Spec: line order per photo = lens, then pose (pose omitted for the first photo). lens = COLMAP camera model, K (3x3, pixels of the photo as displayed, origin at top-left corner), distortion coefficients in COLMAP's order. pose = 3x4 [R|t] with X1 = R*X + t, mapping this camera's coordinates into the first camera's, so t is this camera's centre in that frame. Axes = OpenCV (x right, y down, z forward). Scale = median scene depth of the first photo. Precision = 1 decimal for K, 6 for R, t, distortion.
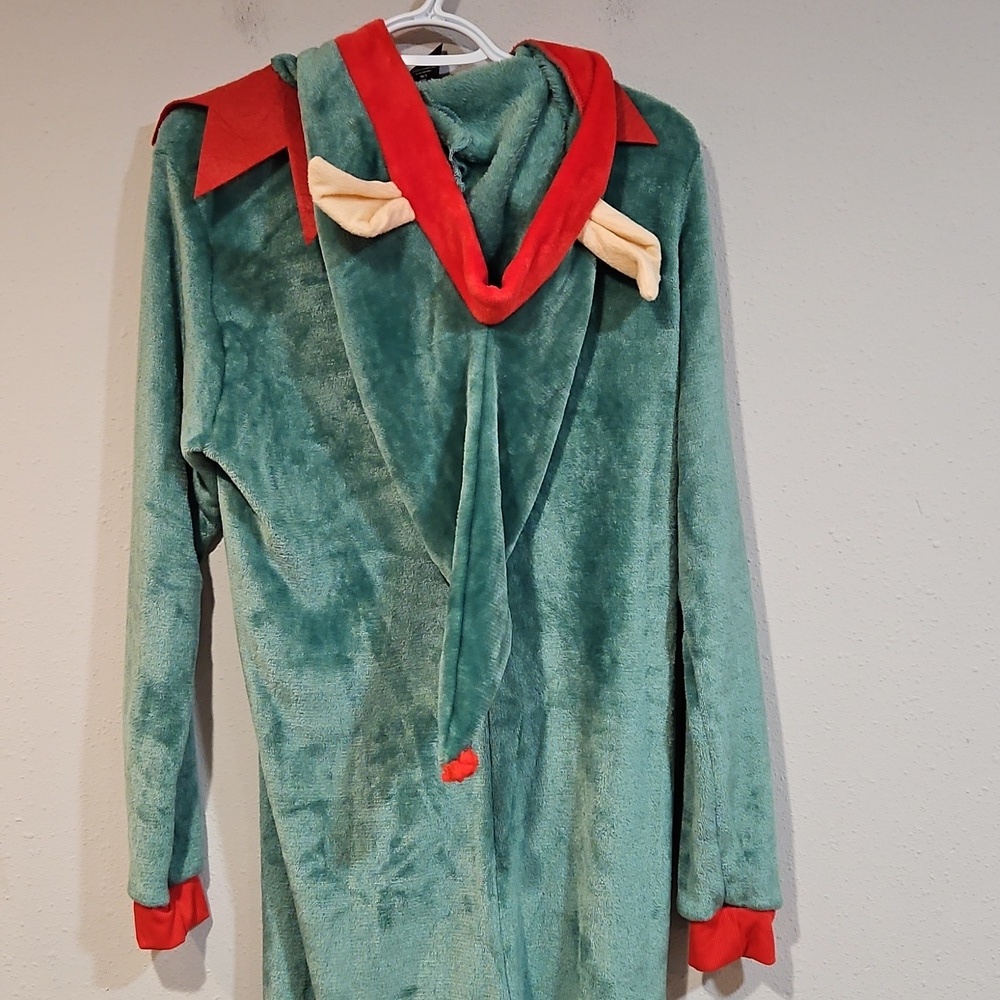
lens RADIAL K [[1429.5, 0, 500.0], [0, 1429.5, 500.0], [0, 0, 1]] dist [0.060395, -0.037923]
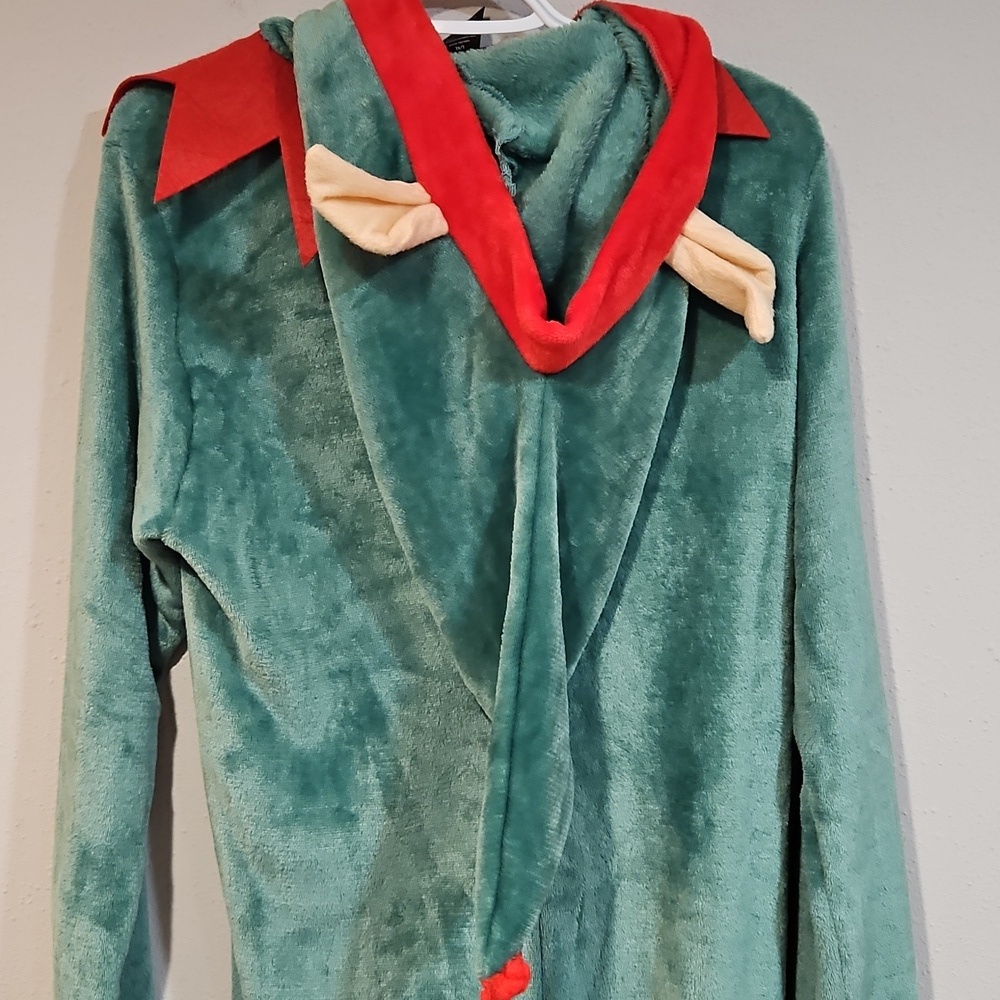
lens RADIAL K [[1269.7, 0, 501.2], [0, 1269.7, 472.8], [0, 0, 1]] dist [0.040519, -0.001772]
pose [[0.999859, 0.006579, 0.015464, -0.040126], [-0.005990, 0.999267, -0.037804, -0.044263], [-0.015701, 0.037707, 0.999166, 0.331816]]
